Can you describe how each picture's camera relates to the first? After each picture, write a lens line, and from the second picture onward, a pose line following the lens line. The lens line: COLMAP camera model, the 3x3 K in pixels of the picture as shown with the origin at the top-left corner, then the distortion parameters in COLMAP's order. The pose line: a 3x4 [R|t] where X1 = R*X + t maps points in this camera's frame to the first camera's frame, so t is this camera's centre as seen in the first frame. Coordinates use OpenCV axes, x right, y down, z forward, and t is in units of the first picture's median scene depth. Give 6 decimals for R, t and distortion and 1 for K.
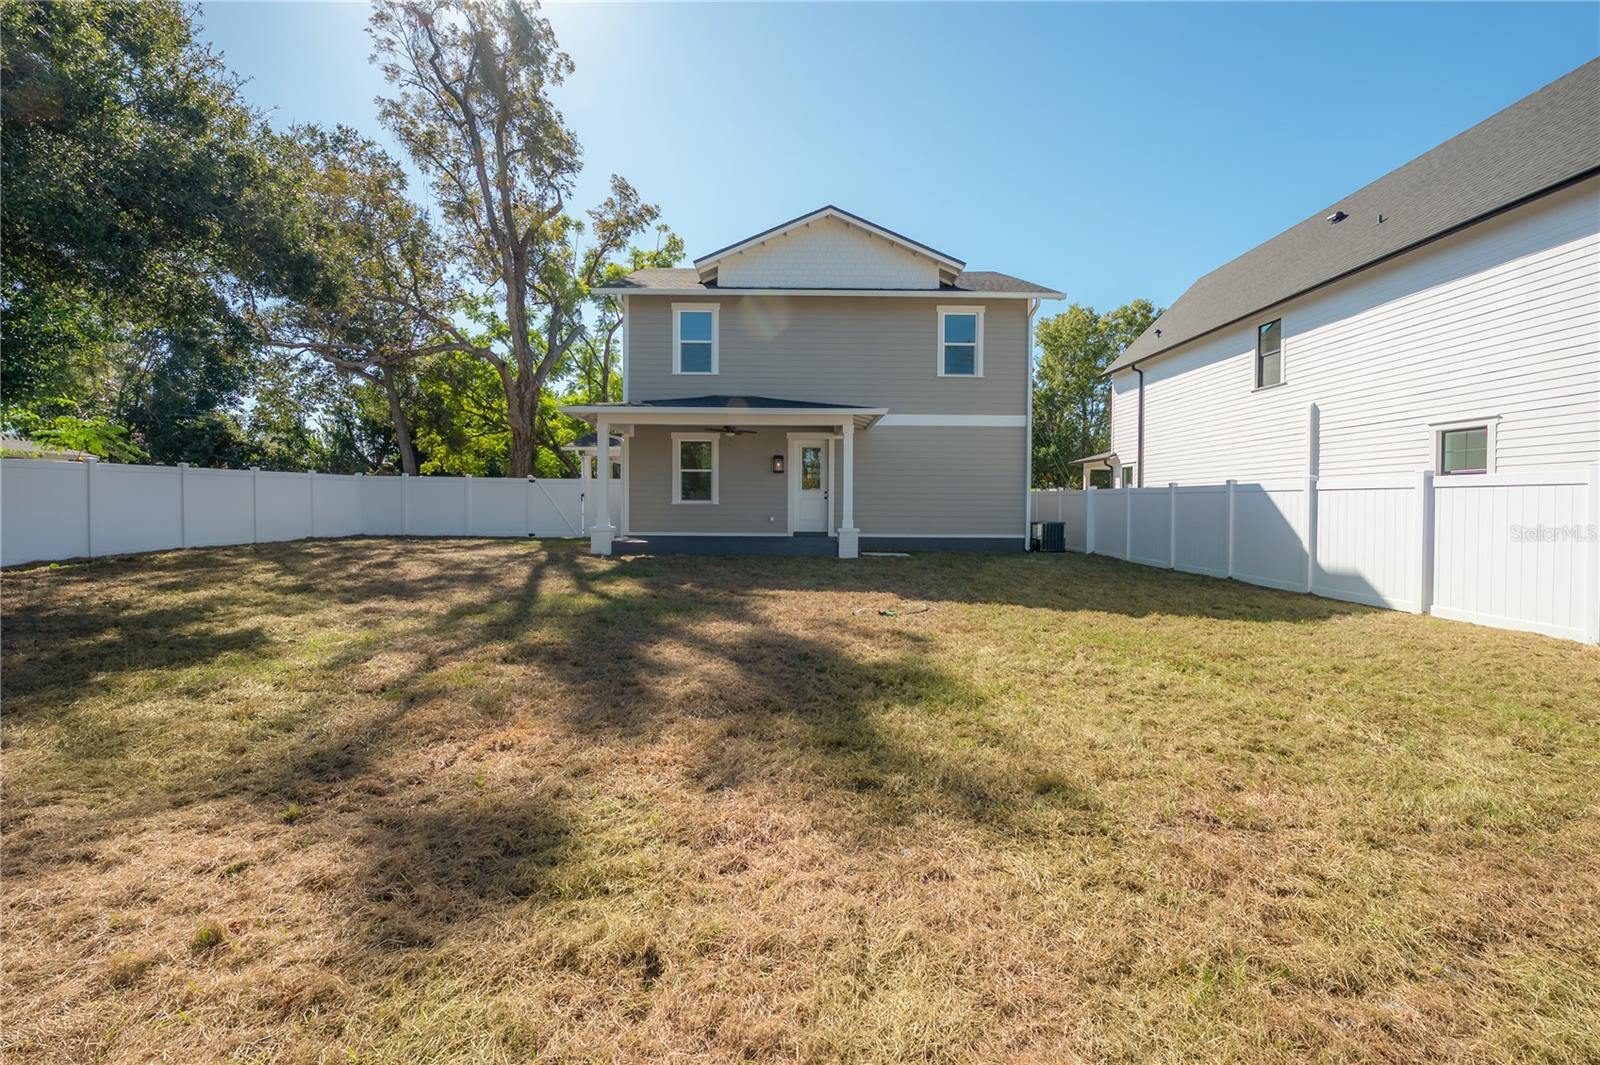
lens RADIAL K [[675.5, 0, 800.7], [0, 675.5, 526.5], [0, 0, 1]] dist [-0.002826, -0.000454]
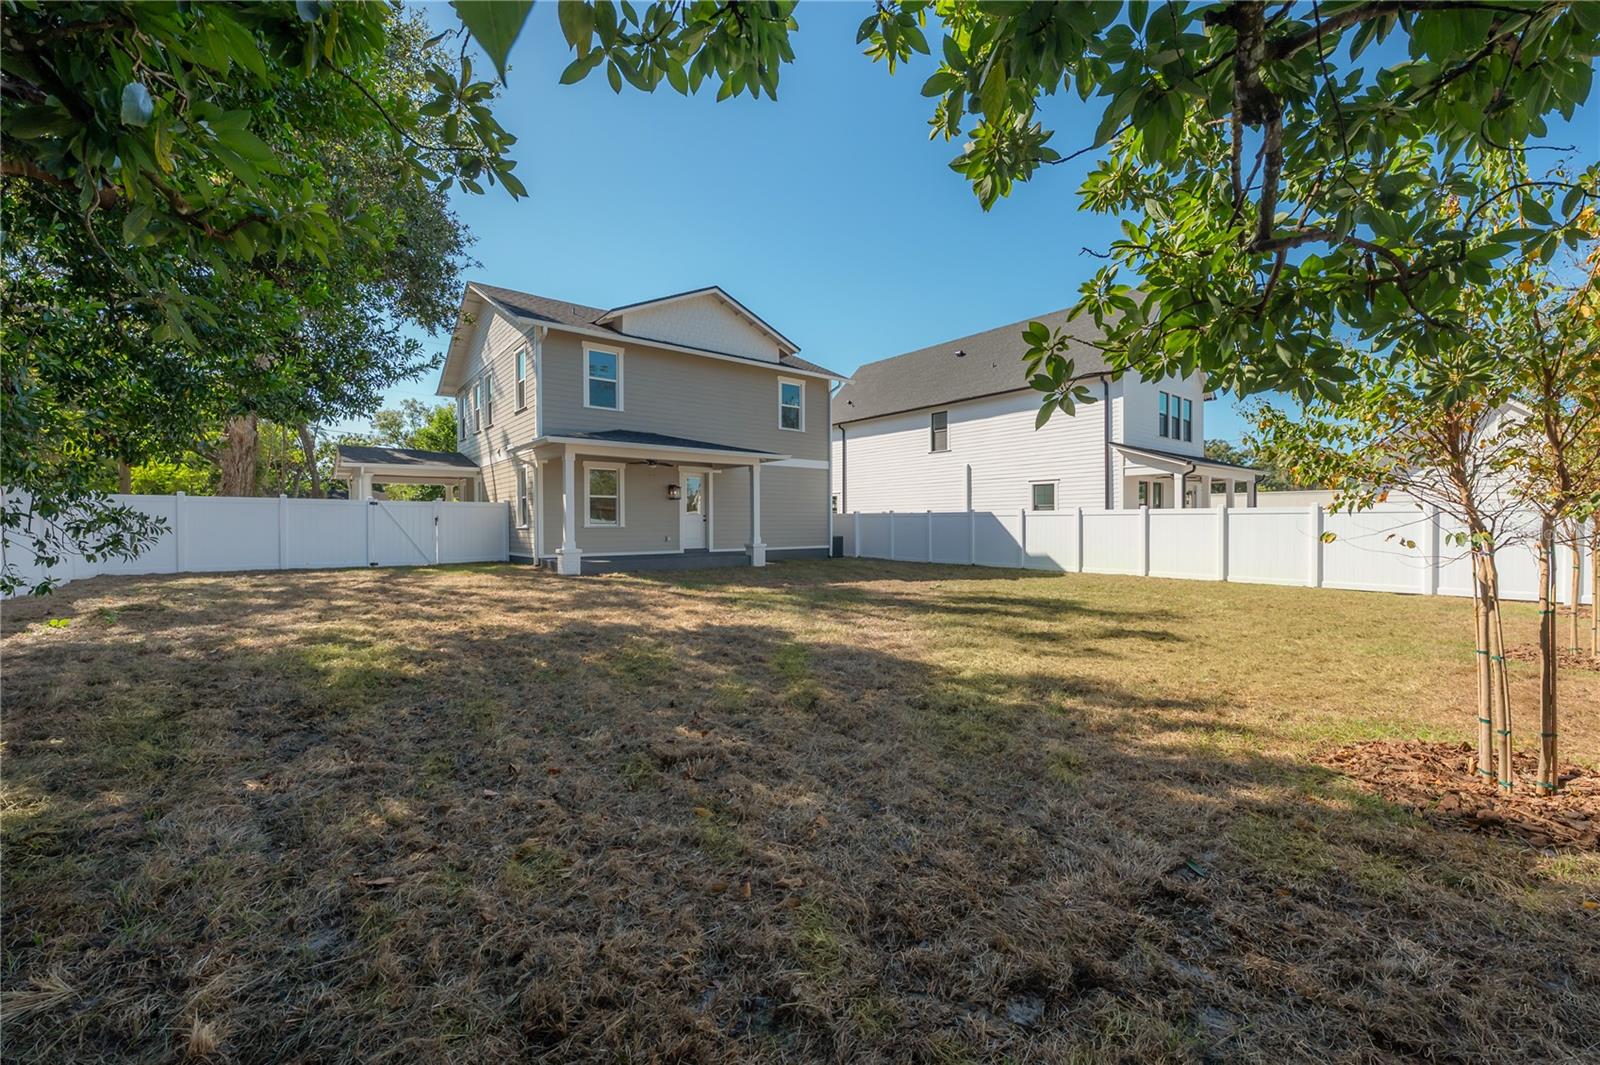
lens RADIAL K [[635.9, 0, 849.0], [0, 635.9, 531.5], [0, 0, 1]] dist [-0.000414, -0.000061]
pose [[0.761093, -0.018163, 0.648389, -0.525590], [0.028217, 0.999589, -0.005121, -0.009627], [-0.648029, 0.022193, 0.761292, -0.041110]]
